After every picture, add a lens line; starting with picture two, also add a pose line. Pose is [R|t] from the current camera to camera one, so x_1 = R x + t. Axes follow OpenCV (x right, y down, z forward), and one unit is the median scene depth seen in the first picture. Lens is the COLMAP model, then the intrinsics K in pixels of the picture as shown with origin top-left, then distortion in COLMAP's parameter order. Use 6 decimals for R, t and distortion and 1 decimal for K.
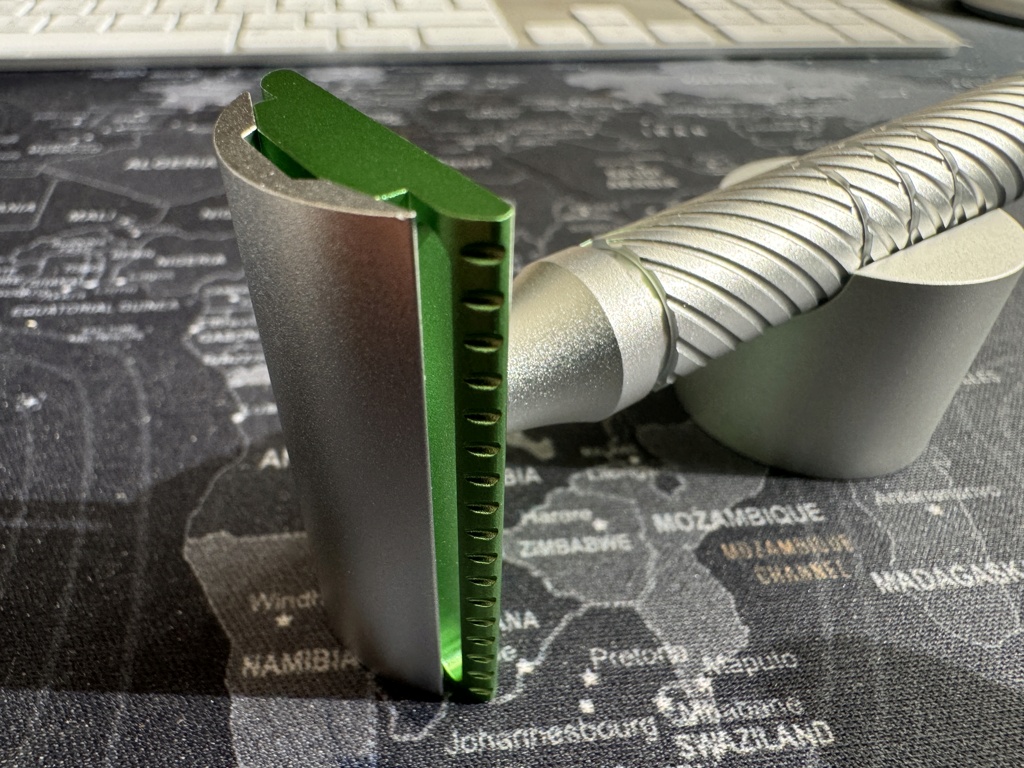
lens RADIAL K [[723.1, 0, 441.6], [0, 723.1, 398.9], [0, 0, 1]] dist [-0.009510, 0.002672]
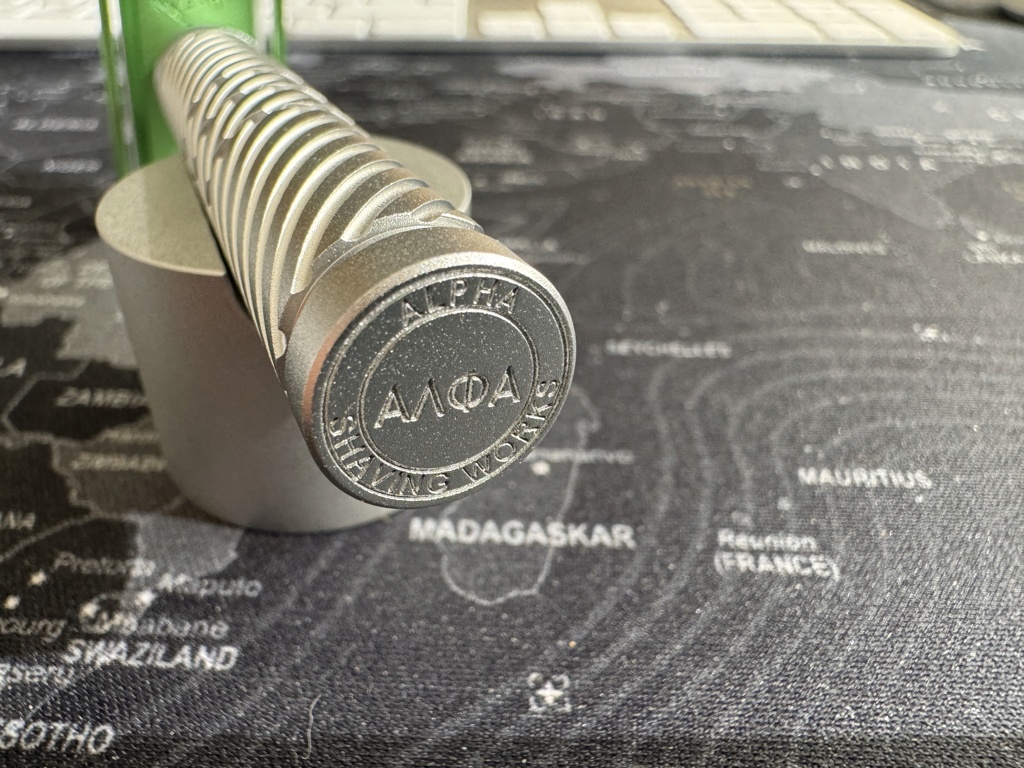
lens RADIAL K [[723.1, 0, 441.6], [0, 723.1, 398.9], [0, 0, 1]] dist [-0.009510, 0.002672]
pose [[0.988520, 0.079360, -0.128569, 0.729494], [-0.083338, 0.996186, -0.025856, 0.109847], [0.126027, 0.036274, 0.991363, 0.089417]]
